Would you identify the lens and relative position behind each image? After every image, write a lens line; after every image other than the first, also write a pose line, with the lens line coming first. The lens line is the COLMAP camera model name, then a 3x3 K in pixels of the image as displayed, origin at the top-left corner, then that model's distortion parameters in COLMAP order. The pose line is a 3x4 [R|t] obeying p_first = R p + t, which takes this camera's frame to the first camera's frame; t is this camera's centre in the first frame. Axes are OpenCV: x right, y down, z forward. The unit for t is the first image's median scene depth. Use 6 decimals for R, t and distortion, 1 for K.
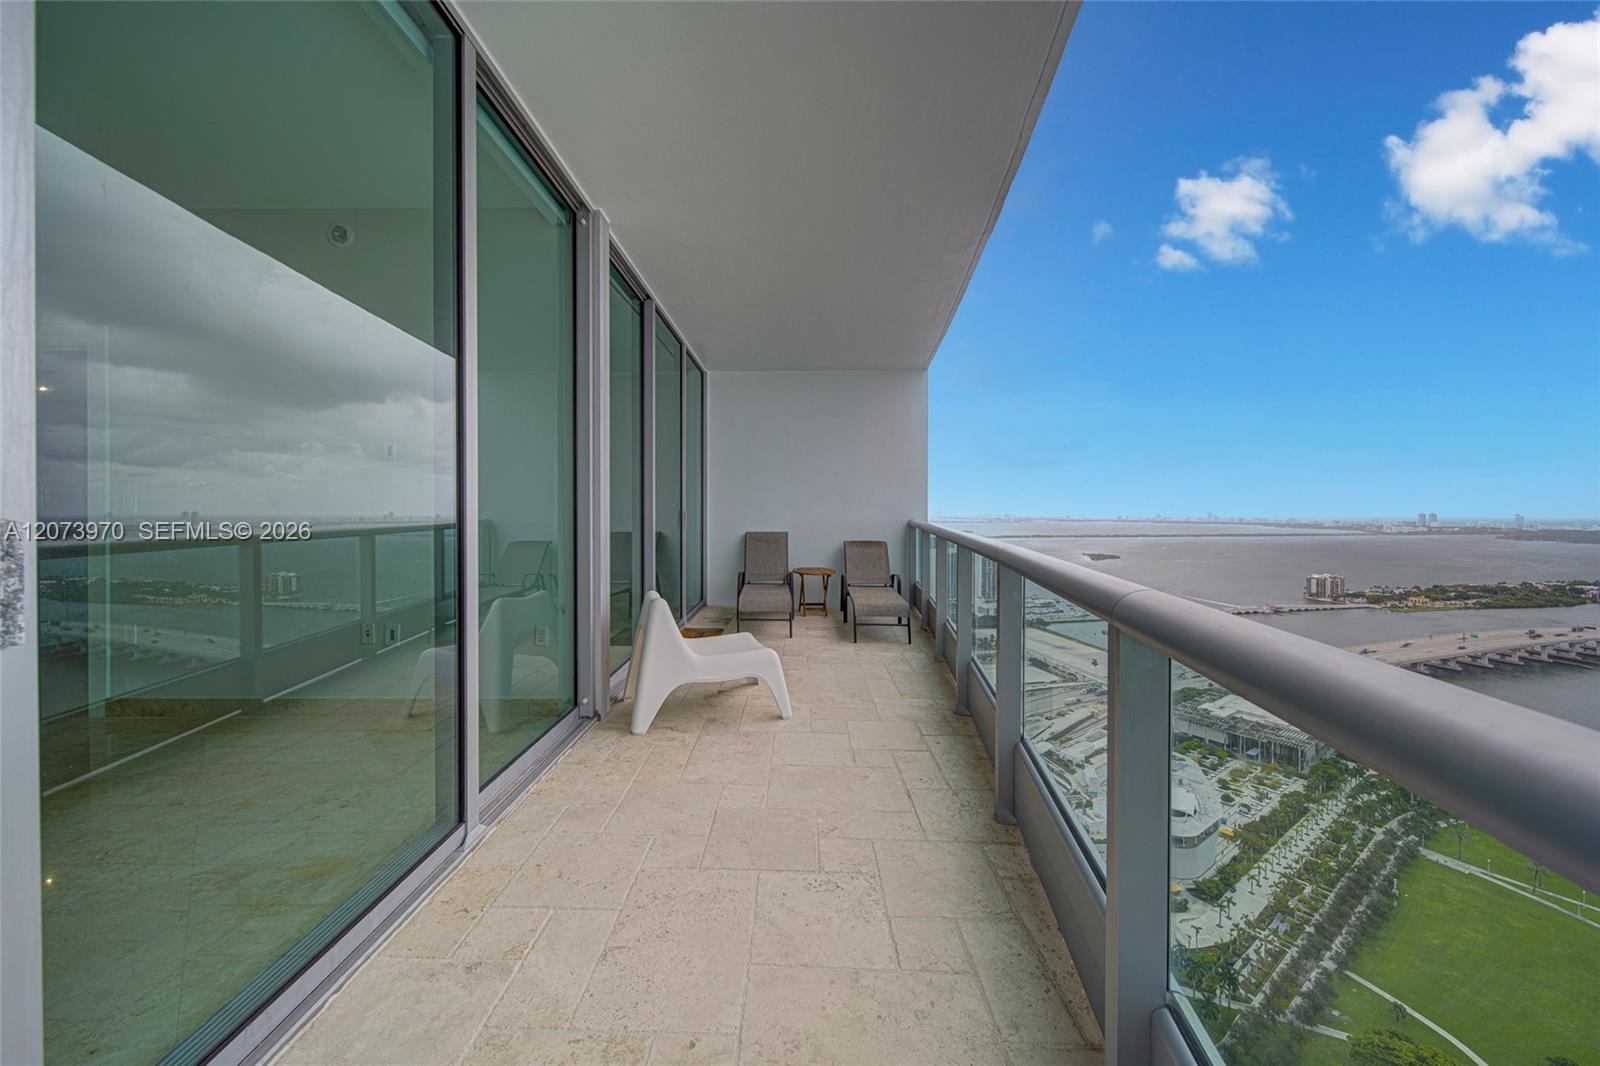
lens RADIAL K [[565.0, 0, 797.0], [0, 565.0, 515.1], [0, 0, 1]] dist [0.001203, -0.001508]
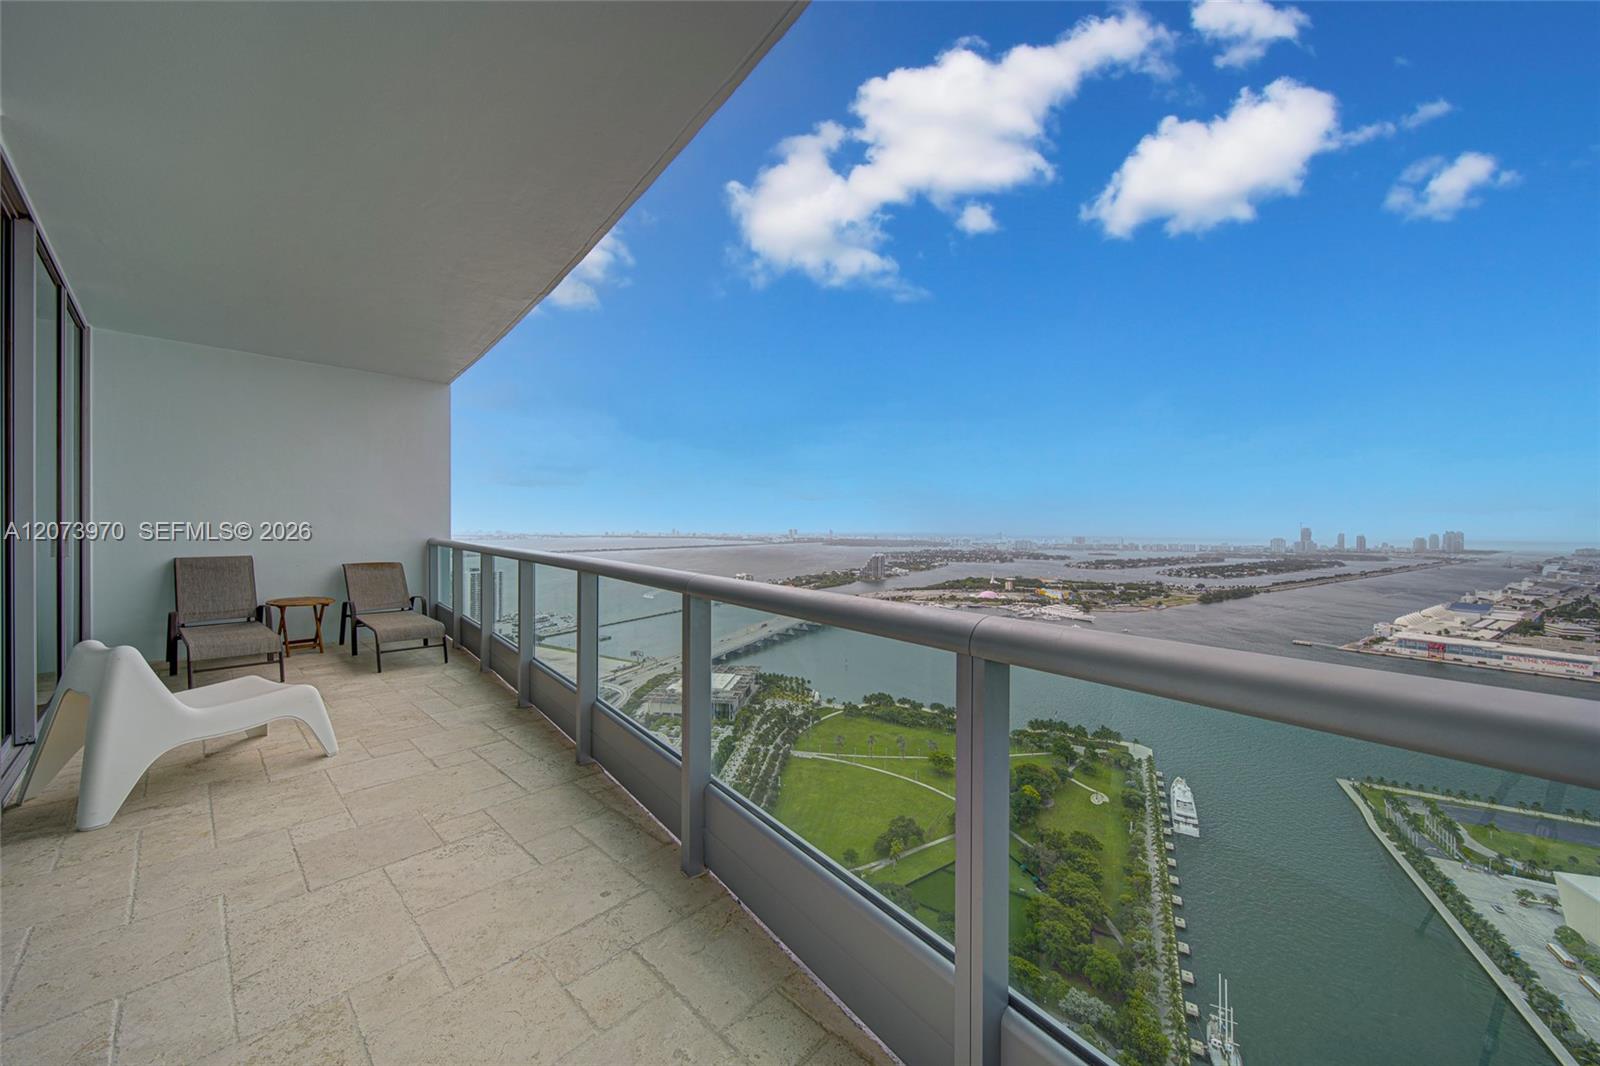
lens RADIAL K [[565.0, 0, 794.1], [0, 565.0, 533.7], [0, 0, 1]] dist [0.001203, -0.001508]
pose [[0.665657, -0.005877, 0.746235, -0.106985], [0.001439, 0.999977, 0.006591, -0.003853], [-0.746257, -0.003313, 0.665650, -0.093643]]
